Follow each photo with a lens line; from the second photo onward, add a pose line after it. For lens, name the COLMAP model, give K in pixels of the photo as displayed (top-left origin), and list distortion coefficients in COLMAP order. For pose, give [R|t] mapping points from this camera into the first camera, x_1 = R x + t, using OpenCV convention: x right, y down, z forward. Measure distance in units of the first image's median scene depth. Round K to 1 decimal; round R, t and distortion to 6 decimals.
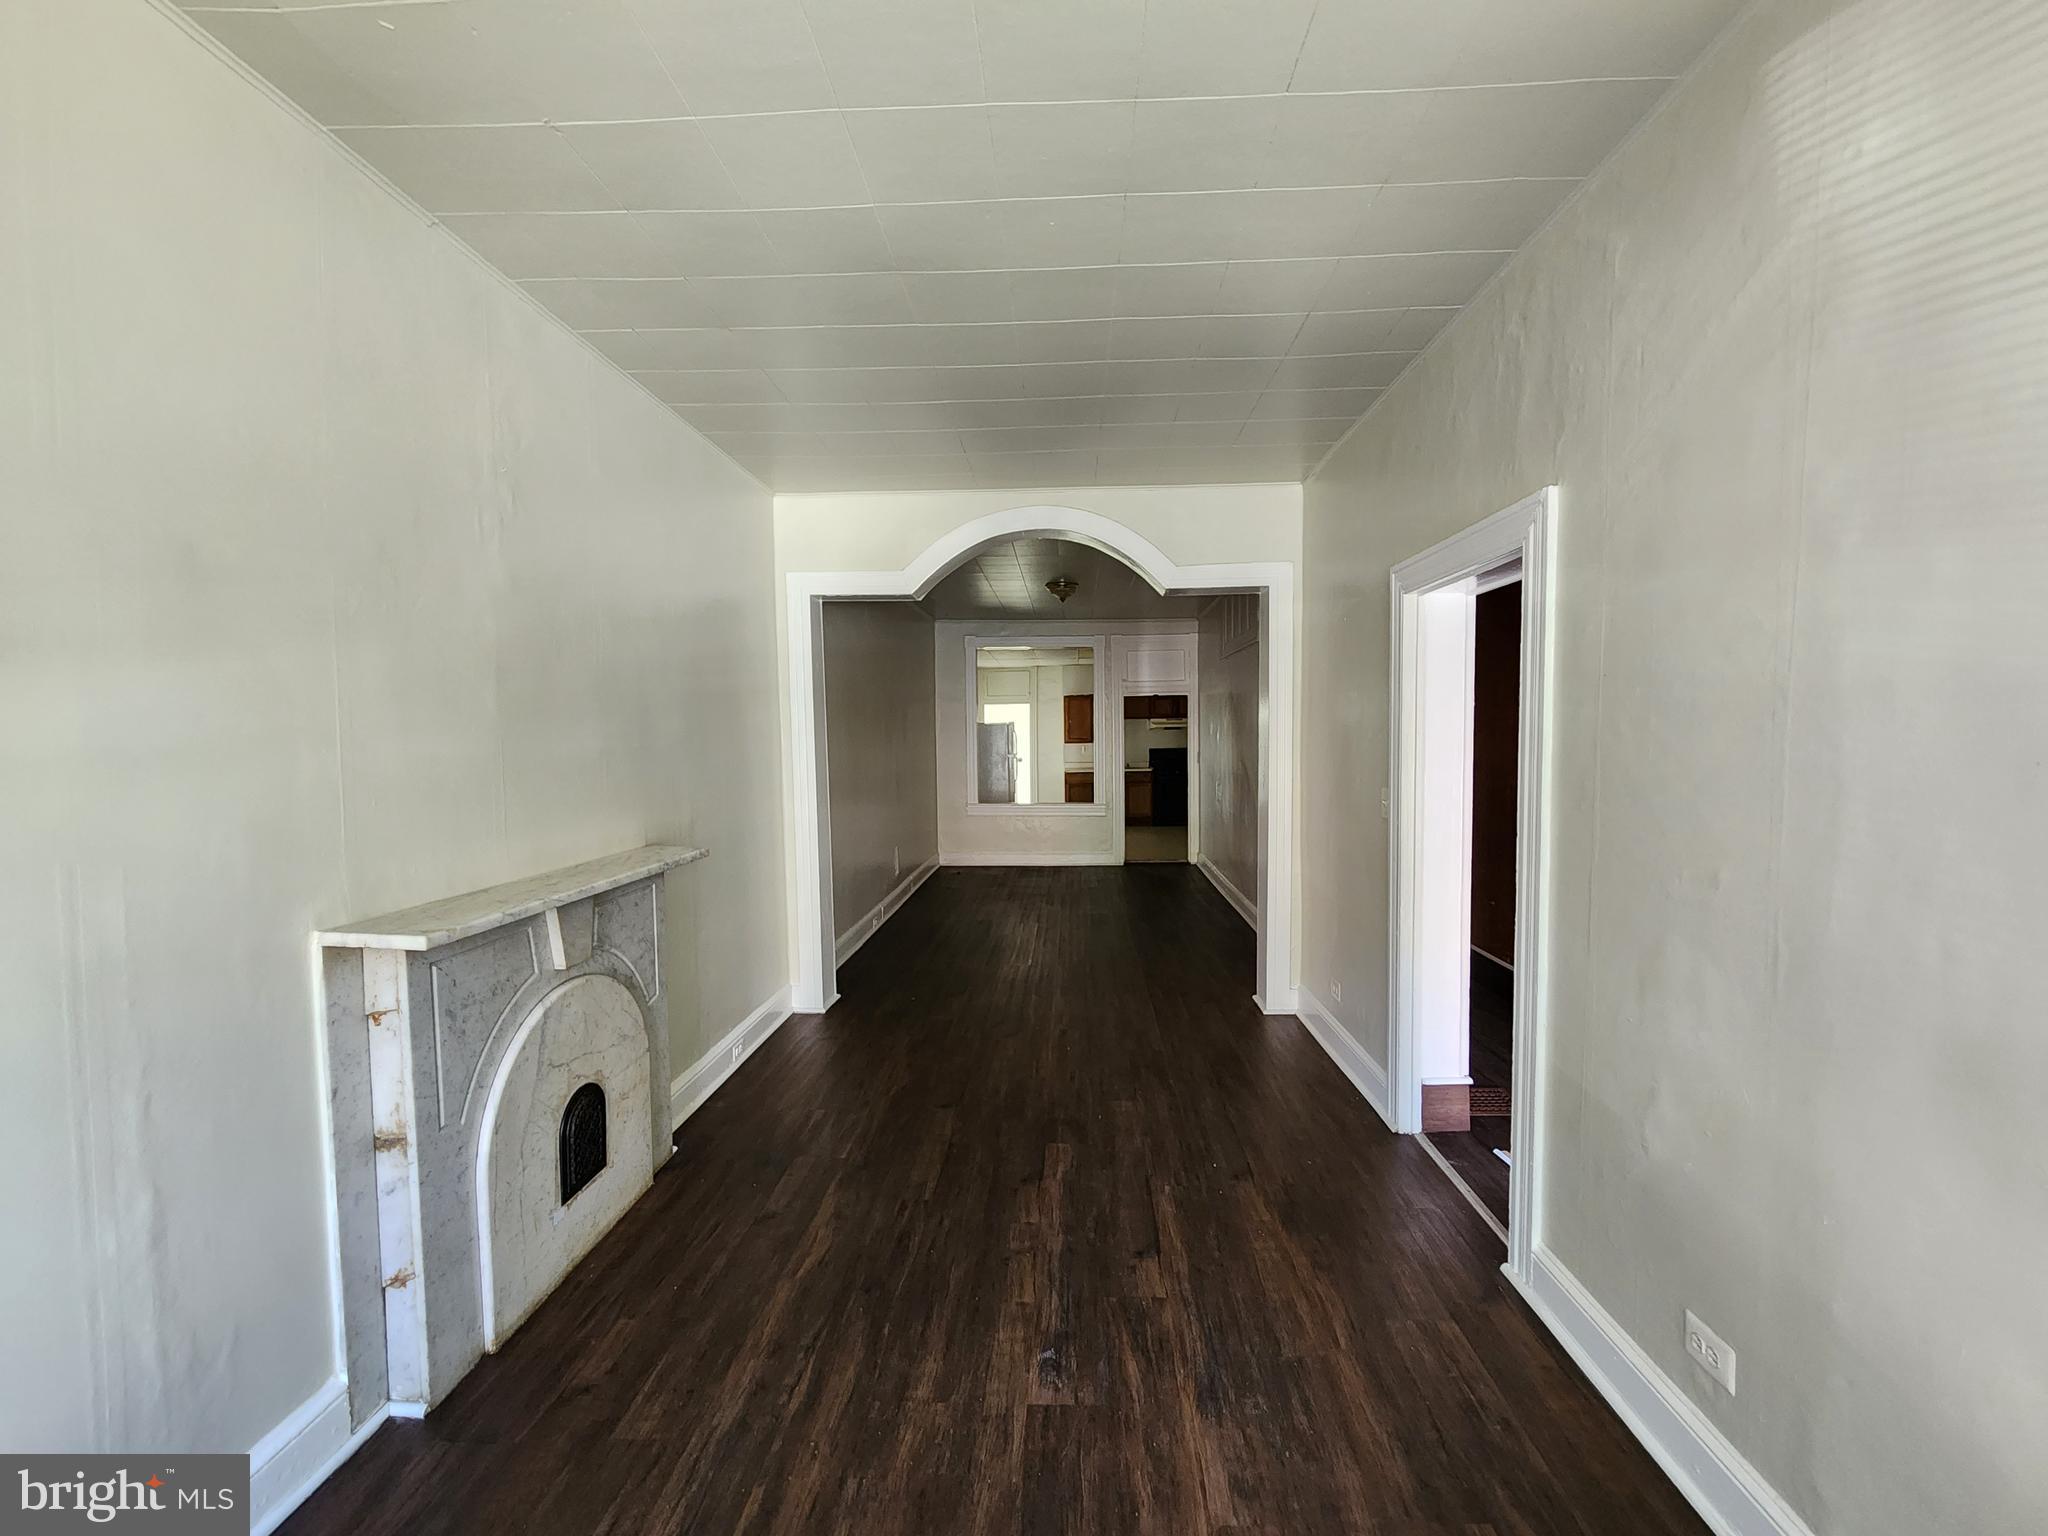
lens RADIAL K [[829.8, 0, 1024.6], [0, 829.8, 775.7], [0, 0, 1]] dist [0.000272, 0.000051]
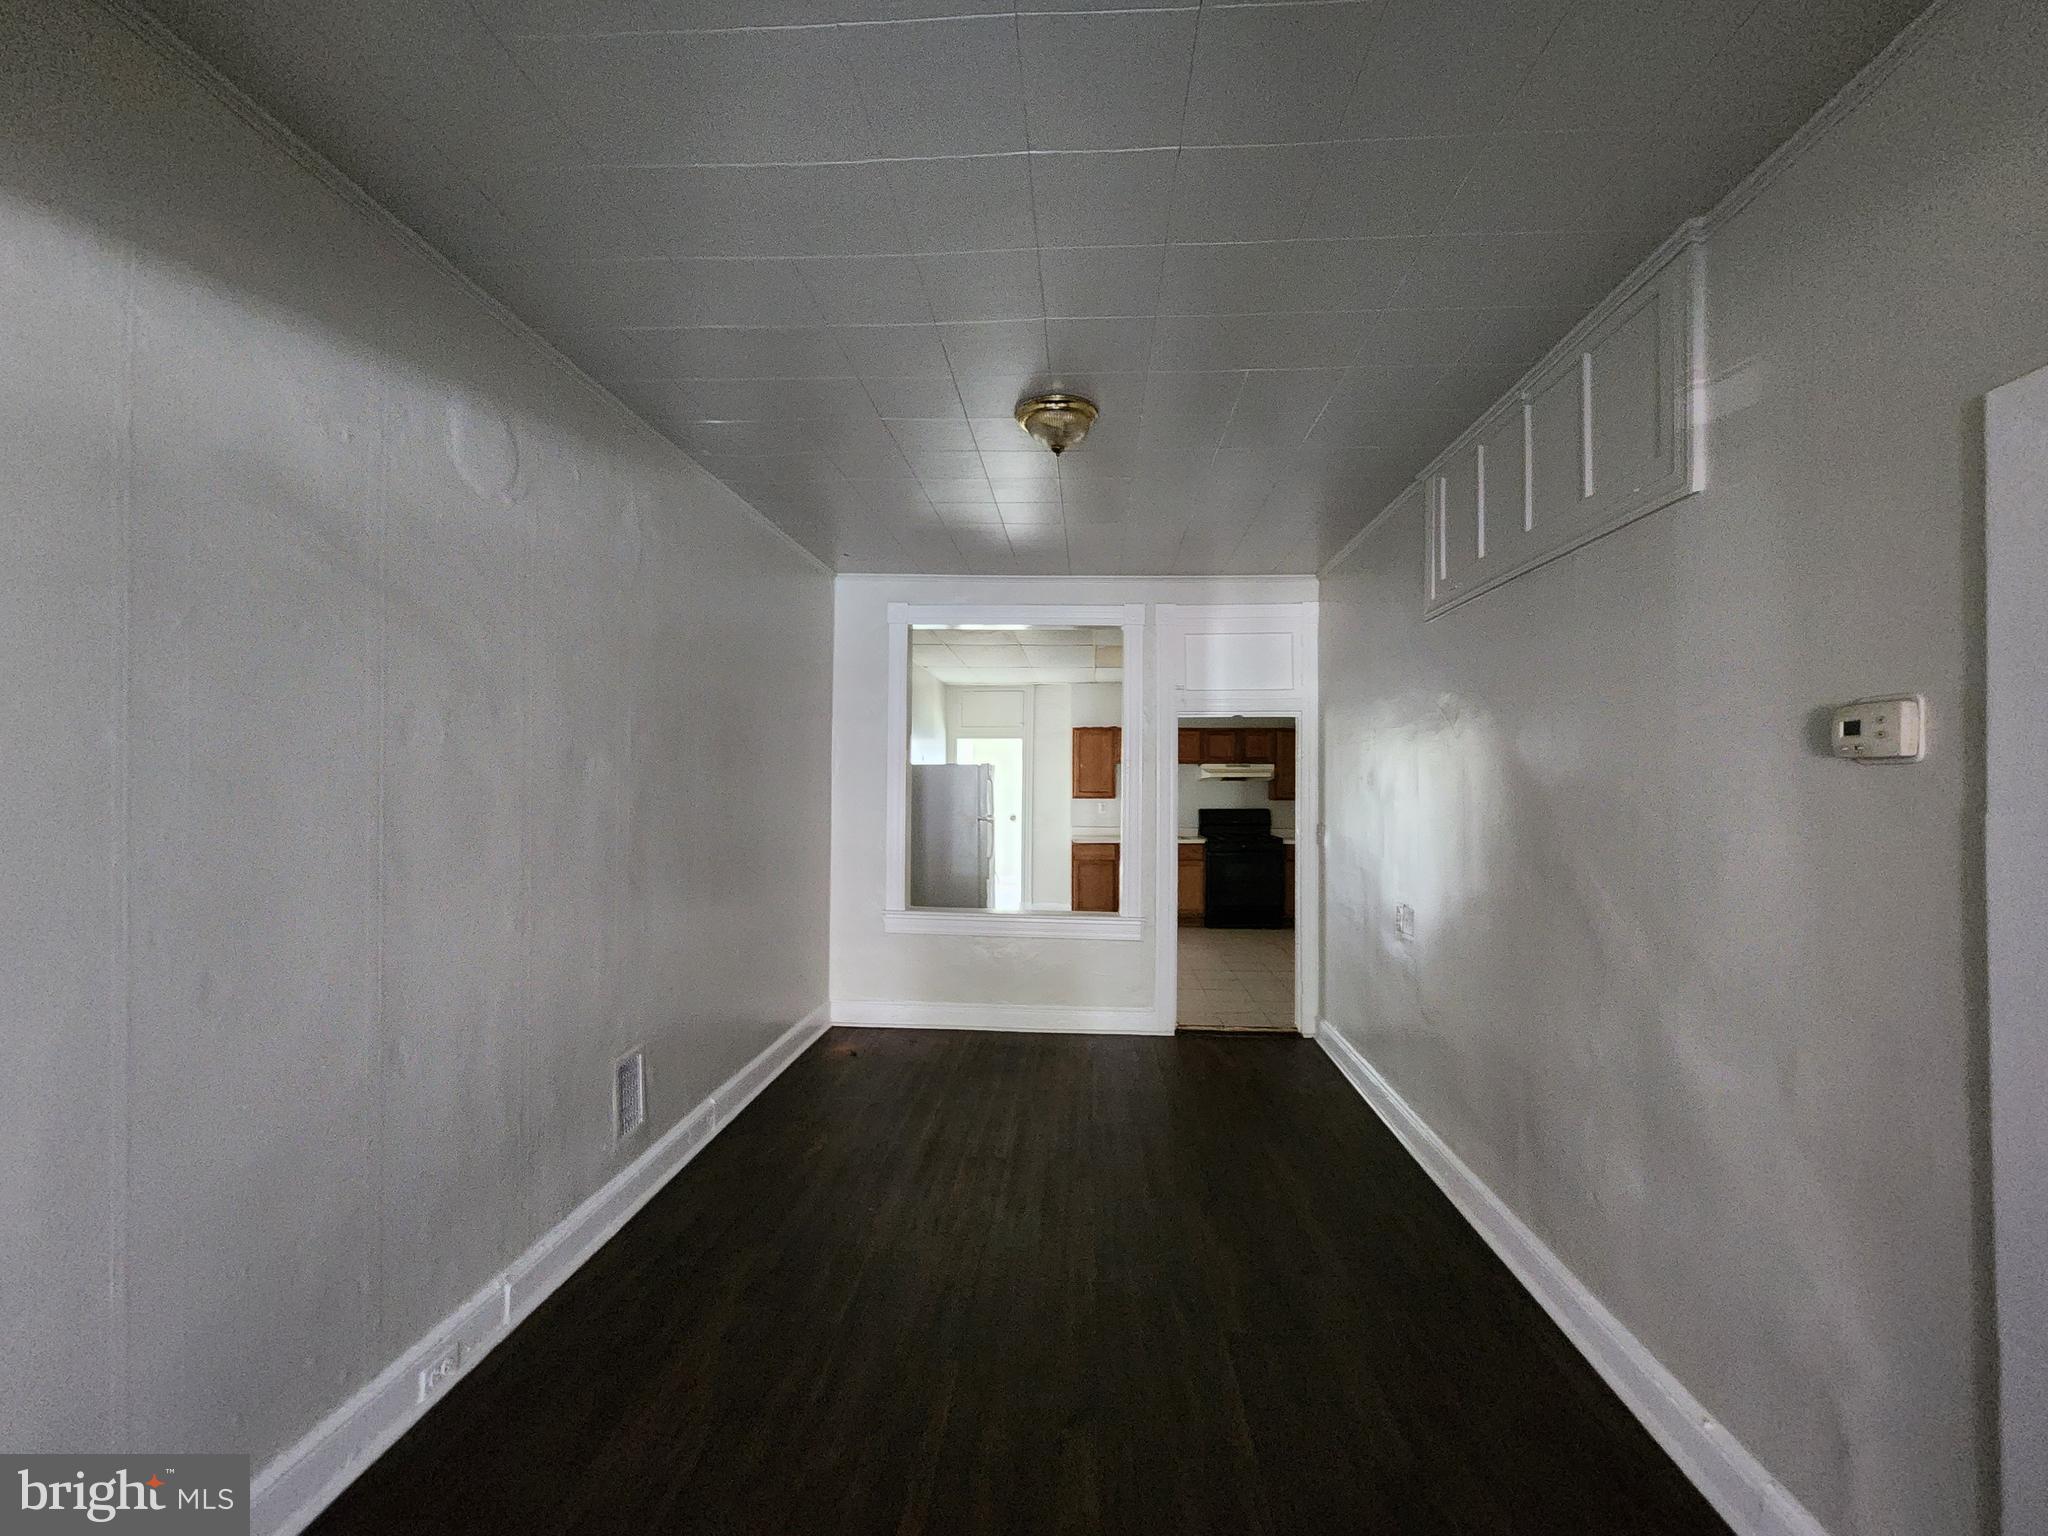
lens RADIAL K [[829.8, 0, 1030.4], [0, 829.8, 768.8], [0, 0, 1]] dist [0.000272, 0.000051]
pose [[0.999698, 0.020139, -0.014117, 0.029239], [-0.021042, 0.997526, -0.067082, -0.022321], [0.012731, 0.067359, 0.997648, 0.428861]]
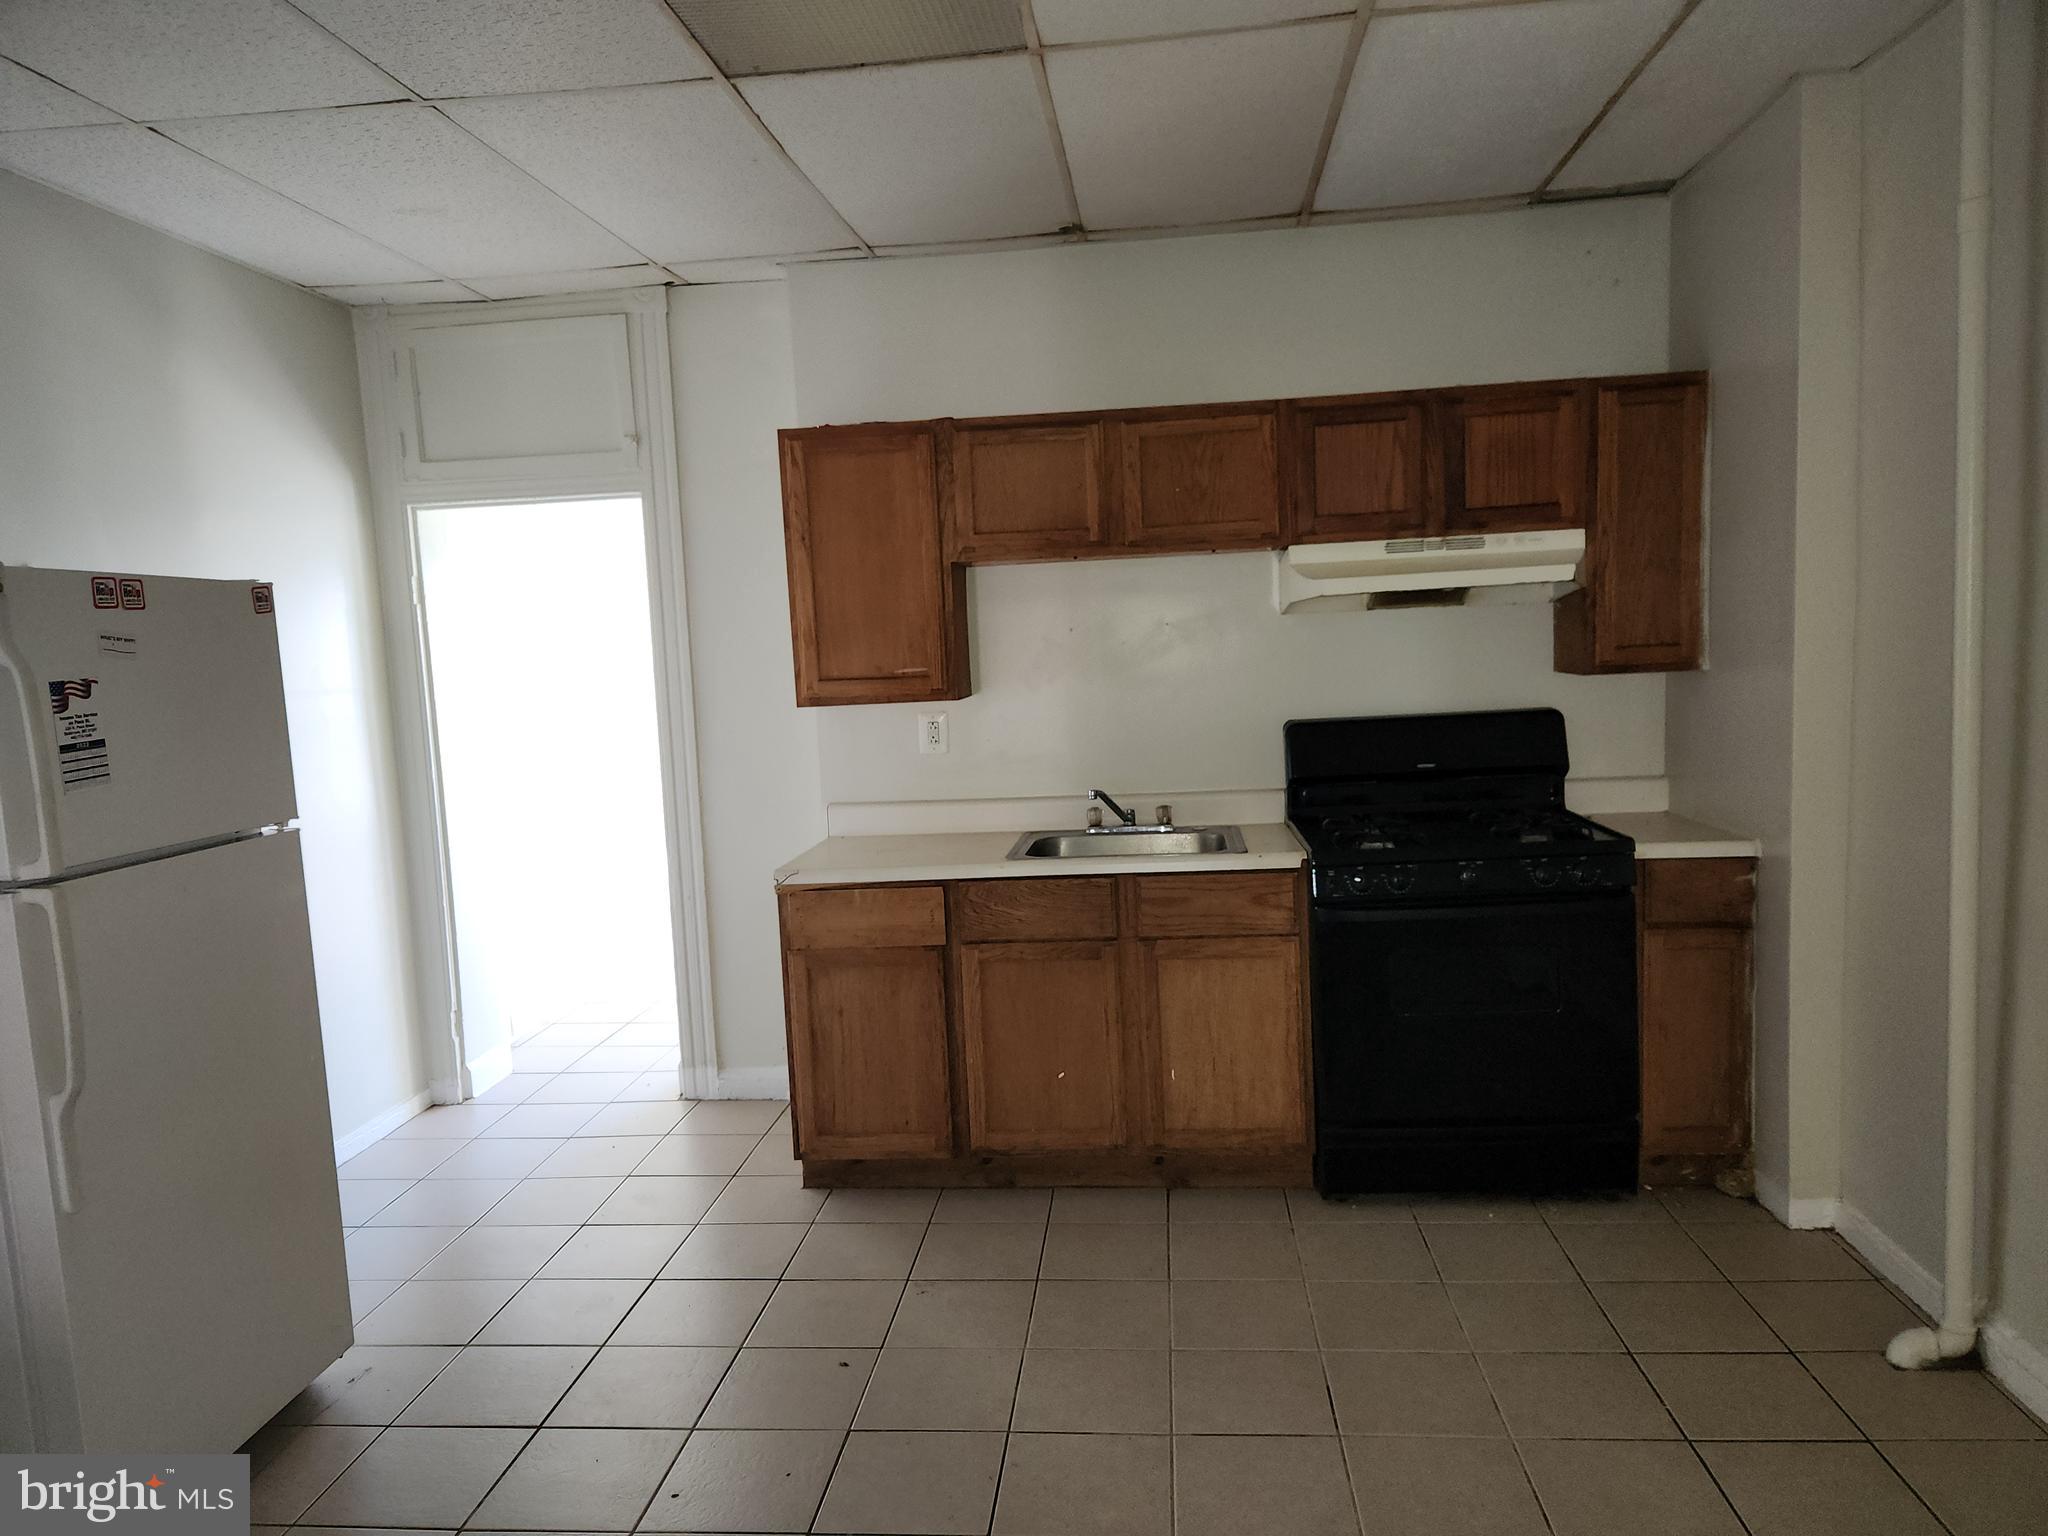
lens RADIAL K [[1373.4, 0, 1023.0], [0, 1373.4, 768.4], [0, 0, 1]] dist [0.010744, 0.000916]
pose [[0.998009, -0.027708, -0.056659, 0.144482], [0.030956, 0.997878, 0.057277, -0.053300], [0.054951, -0.058916, 0.996749, 0.923364]]
